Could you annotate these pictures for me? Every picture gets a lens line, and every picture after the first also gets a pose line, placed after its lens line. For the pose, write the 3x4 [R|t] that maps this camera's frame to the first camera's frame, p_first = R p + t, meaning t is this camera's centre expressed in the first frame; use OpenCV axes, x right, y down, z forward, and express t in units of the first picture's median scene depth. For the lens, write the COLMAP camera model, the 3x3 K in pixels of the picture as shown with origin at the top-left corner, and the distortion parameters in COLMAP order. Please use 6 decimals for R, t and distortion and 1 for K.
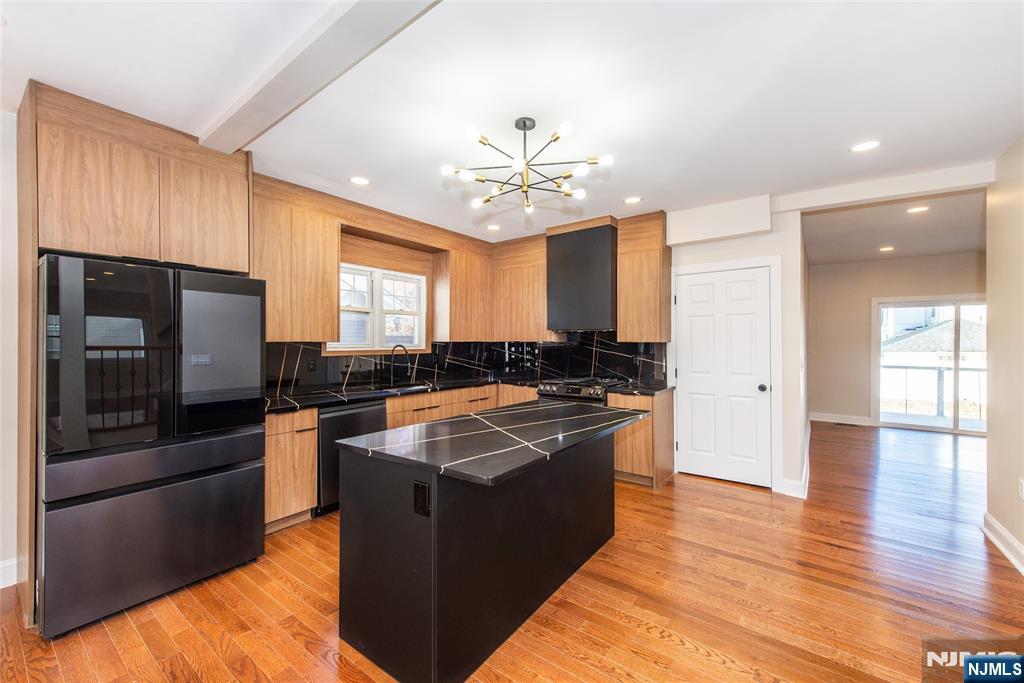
lens RADIAL K [[409.9, 0, 509.1], [0, 409.9, 340.2], [0, 0, 1]] dist [0.009530, -0.000555]
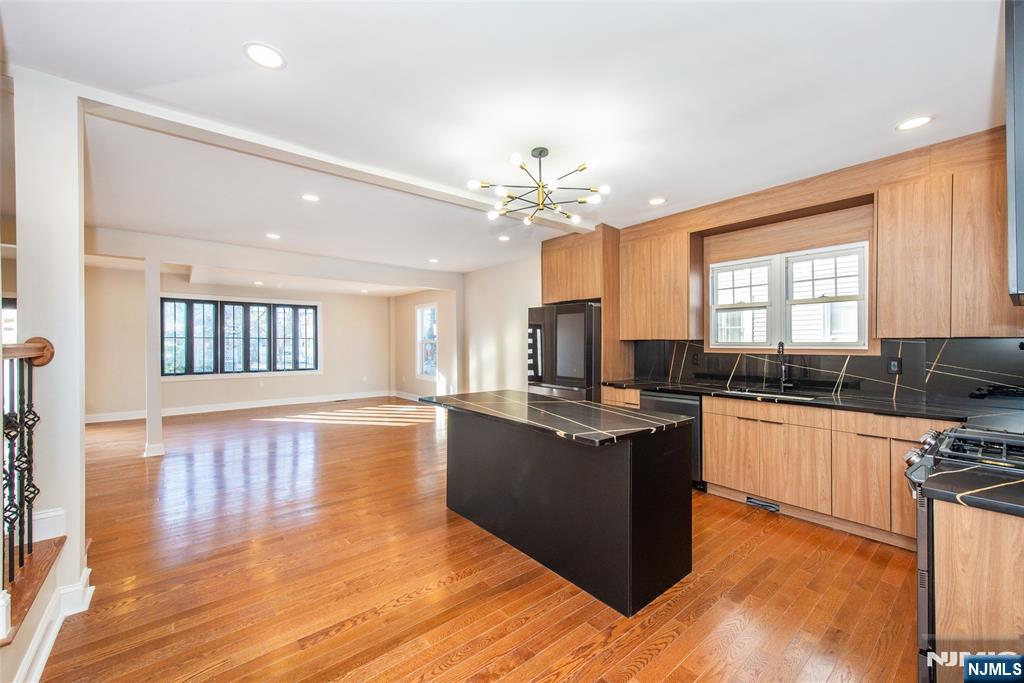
lens RADIAL K [[409.9, 0, 505.3], [0, 409.9, 340.8], [0, 0, 1]] dist [0.009530, -0.000555]
pose [[-0.248281, 0.001609, -0.968687, 0.608702], [0.005406, 0.999985, 0.000276, 0.003943], [0.968673, -0.005168, -0.248286, 0.606226]]
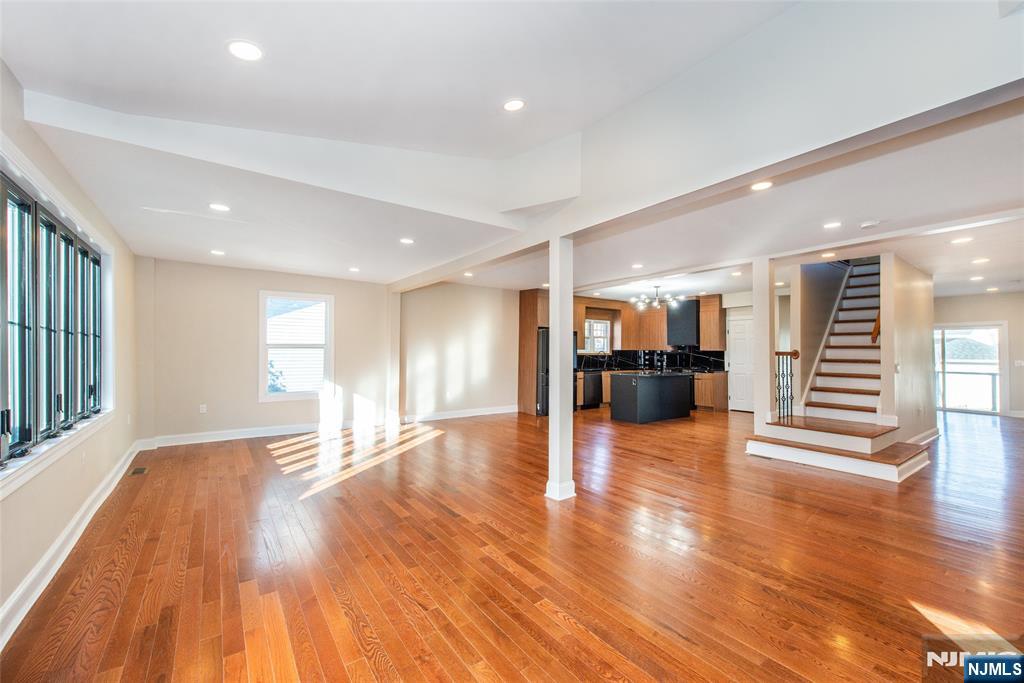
lens RADIAL K [[409.9, 0, 512.8], [0, 409.9, 347.8], [0, 0, 1]] dist [0.009530, -0.000555]
pose [[0.956706, 0.004142, -0.291028, -0.067901], [-0.006322, 0.999959, -0.006552, 0.010333], [0.290989, 0.008109, 0.956692, -1.531717]]
